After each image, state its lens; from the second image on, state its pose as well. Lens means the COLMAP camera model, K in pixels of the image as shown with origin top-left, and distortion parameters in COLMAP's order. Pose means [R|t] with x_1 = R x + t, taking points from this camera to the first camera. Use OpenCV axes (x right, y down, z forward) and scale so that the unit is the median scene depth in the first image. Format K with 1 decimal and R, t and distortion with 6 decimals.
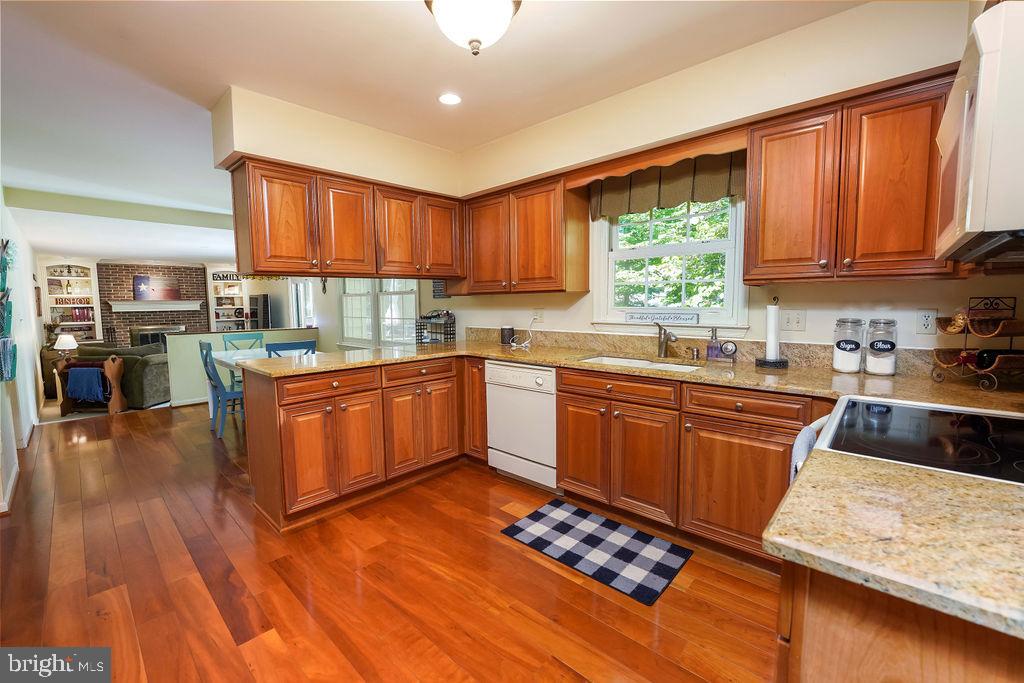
lens RADIAL K [[415.8, 0, 511.5], [0, 415.8, 342.4], [0, 0, 1]] dist [-0.019278, -0.000573]
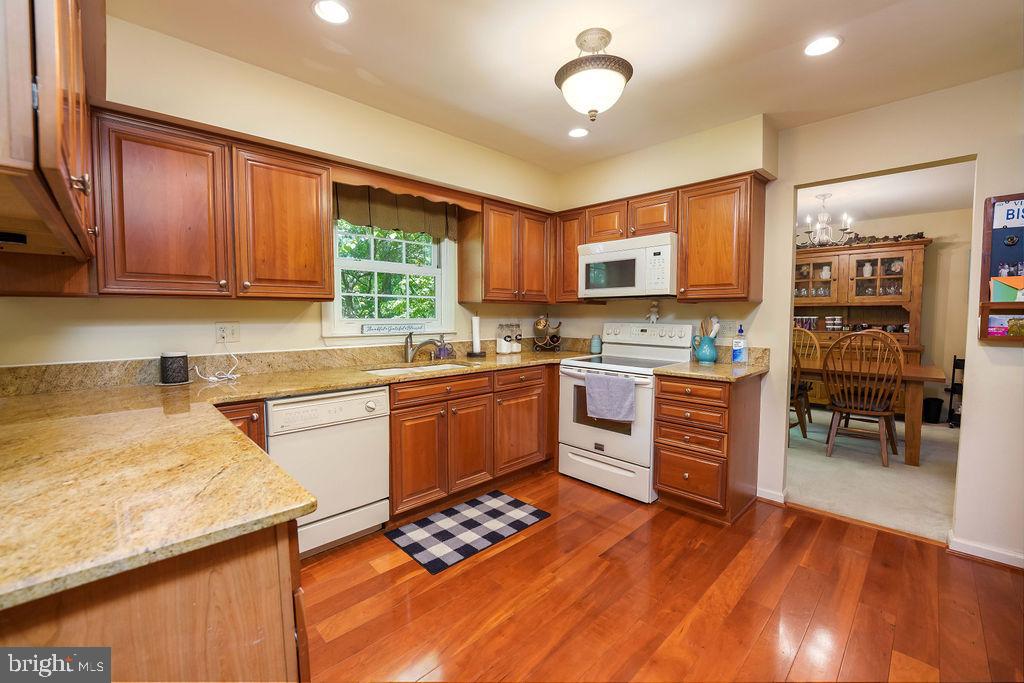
lens RADIAL K [[415.8, 0, 513.4], [0, 415.8, 340.3], [0, 0, 1]] dist [-0.019278, -0.000573]
pose [[0.056666, -0.056362, 0.996801, -0.890392], [0.088978, 0.994718, 0.051186, -0.067769], [-0.994420, 0.085793, 0.061381, 0.763316]]
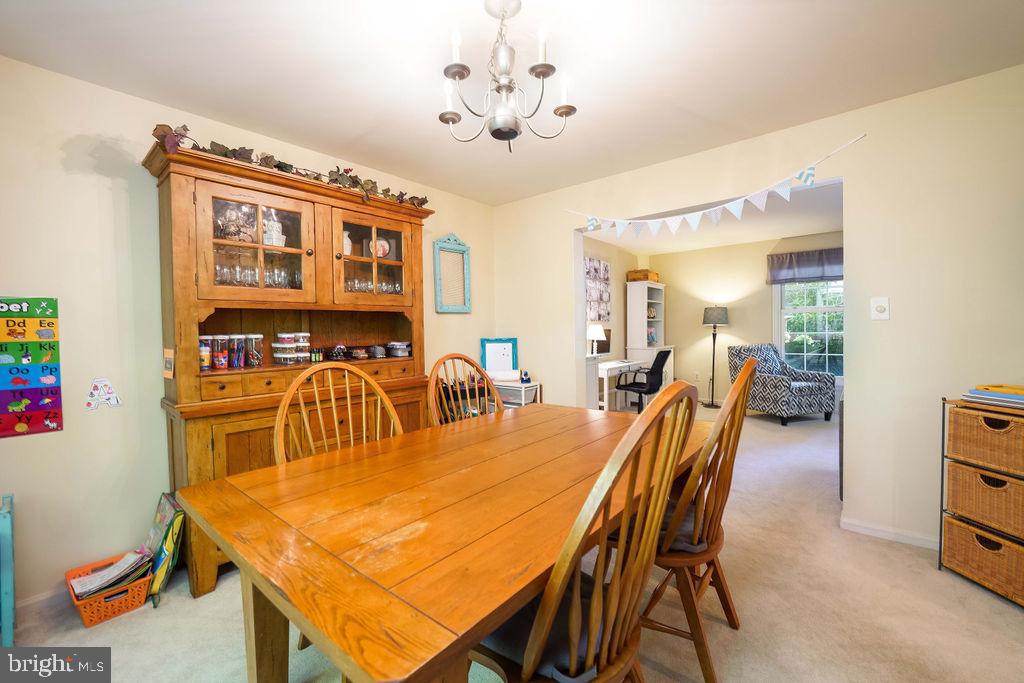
lens RADIAL K [[415.8, 0, 513.9], [0, 415.8, 339.1], [0, 0, 1]] dist [-0.019278, -0.000573]
pose [[-0.998452, 0.022487, -0.050872, 1.085593], [0.015928, 0.991921, 0.125855, -0.032792], [0.053291, 0.124850, -0.990743, 0.189110]]
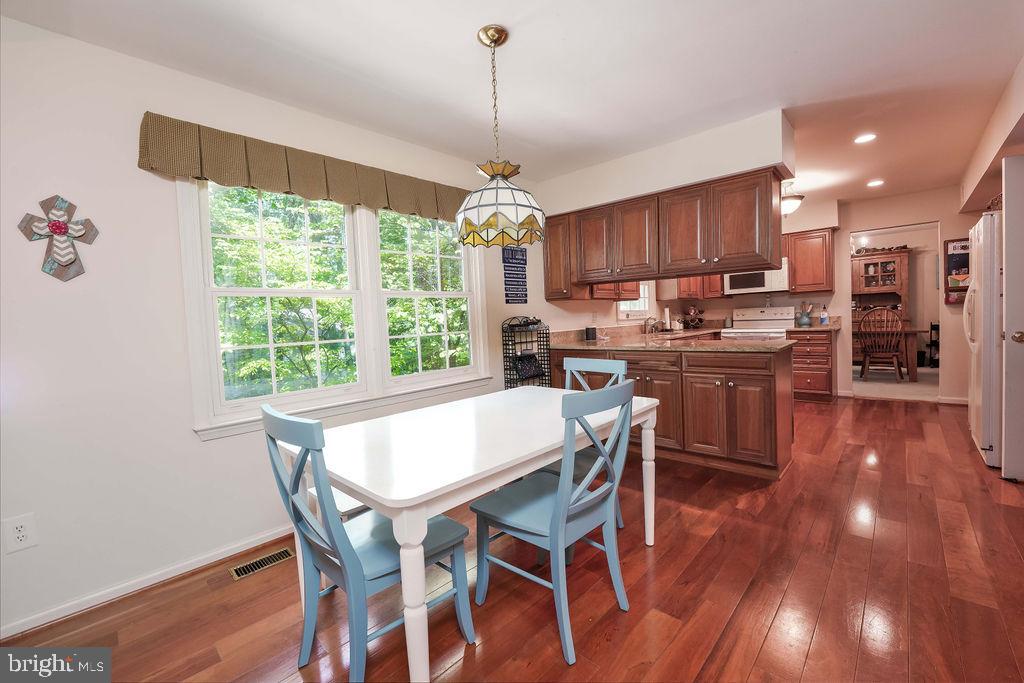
lens RADIAL K [[415.8, 0, 510.8], [0, 415.8, 336.6], [0, 0, 1]] dist [-0.019278, -0.000573]
pose [[0.021784, -0.034483, 0.999168, -2.009727], [0.134661, 0.990399, 0.031245, -0.123951], [-0.990652, 0.133868, 0.026218, 1.901573]]
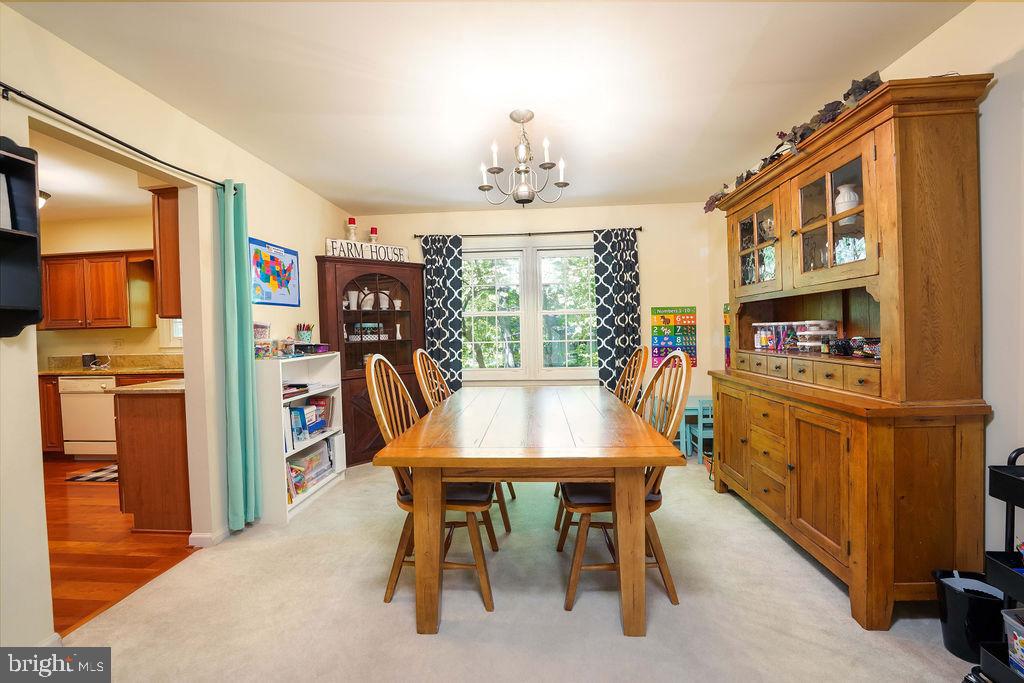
lens RADIAL K [[415.8, 0, 509.0], [0, 415.8, 339.3], [0, 0, 1]] dist [-0.019278, -0.000573]
pose [[0.787405, -0.023718, 0.615980, 0.384996], [0.071511, 0.996027, -0.053061, 0.128326], [-0.612274, 0.085830, 0.785973, -1.318255]]
